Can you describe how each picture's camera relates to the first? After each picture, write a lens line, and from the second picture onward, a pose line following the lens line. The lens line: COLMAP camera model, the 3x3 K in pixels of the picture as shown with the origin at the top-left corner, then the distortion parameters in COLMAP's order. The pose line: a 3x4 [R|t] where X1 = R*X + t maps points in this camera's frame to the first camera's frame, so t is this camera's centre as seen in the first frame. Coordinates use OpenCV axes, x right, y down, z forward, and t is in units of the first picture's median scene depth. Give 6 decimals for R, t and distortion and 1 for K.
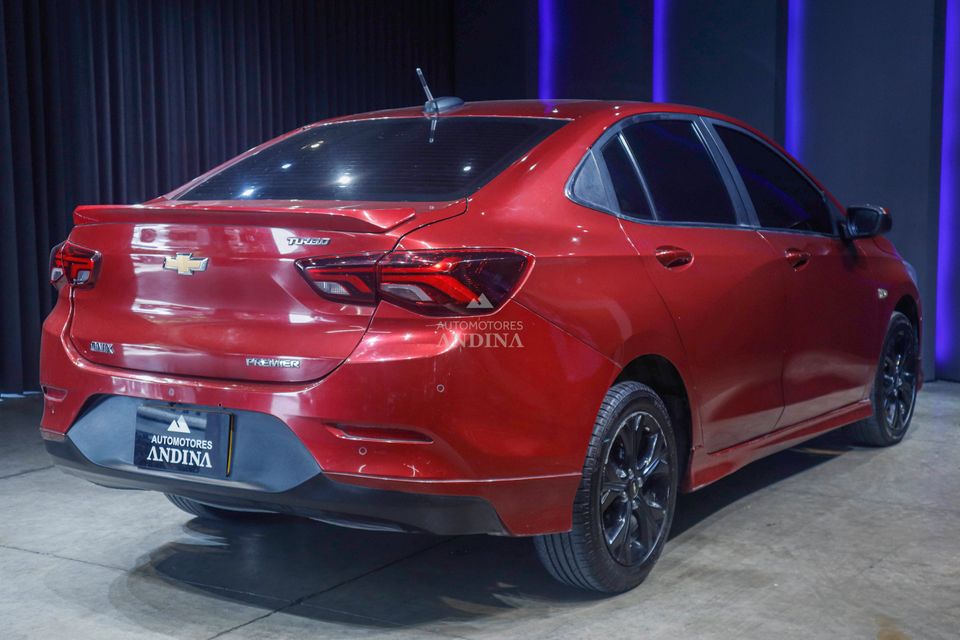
lens RADIAL K [[1334.9, 0, 480.0], [0, 1334.9, 320.0], [0, 0, 1]] dist [0.023679, 0.011022]
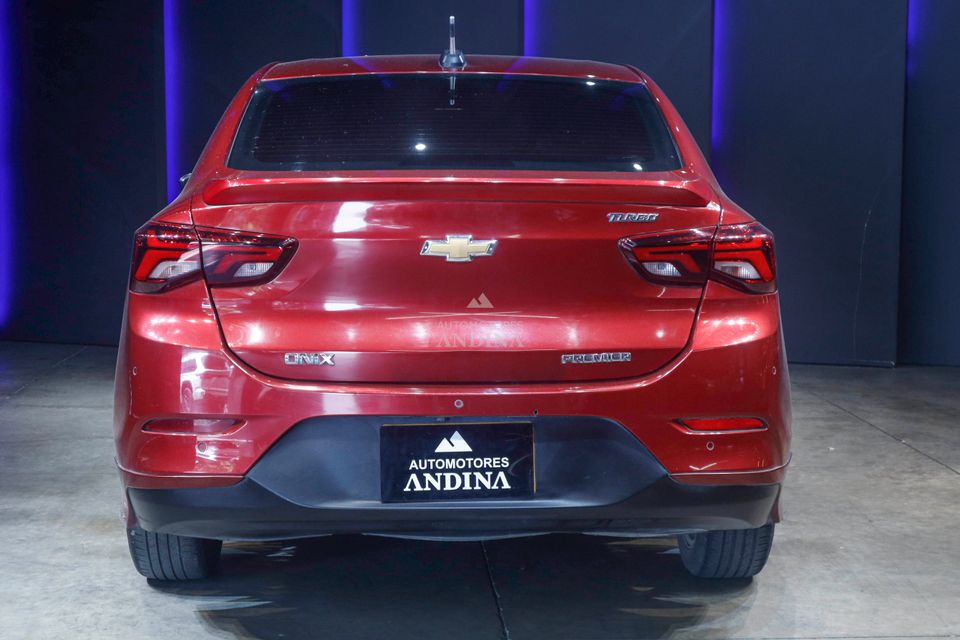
lens RADIAL K [[1588.4, 0, 480.0], [0, 1588.4, 320.0], [0, 0, 1]] dist [0.004863, 0.070641]
pose [[0.822827, -0.057734, 0.565352, -0.723061], [0.053660, 0.998274, 0.023846, -0.019374], [-0.565753, 0.010715, 0.824505, 0.168987]]
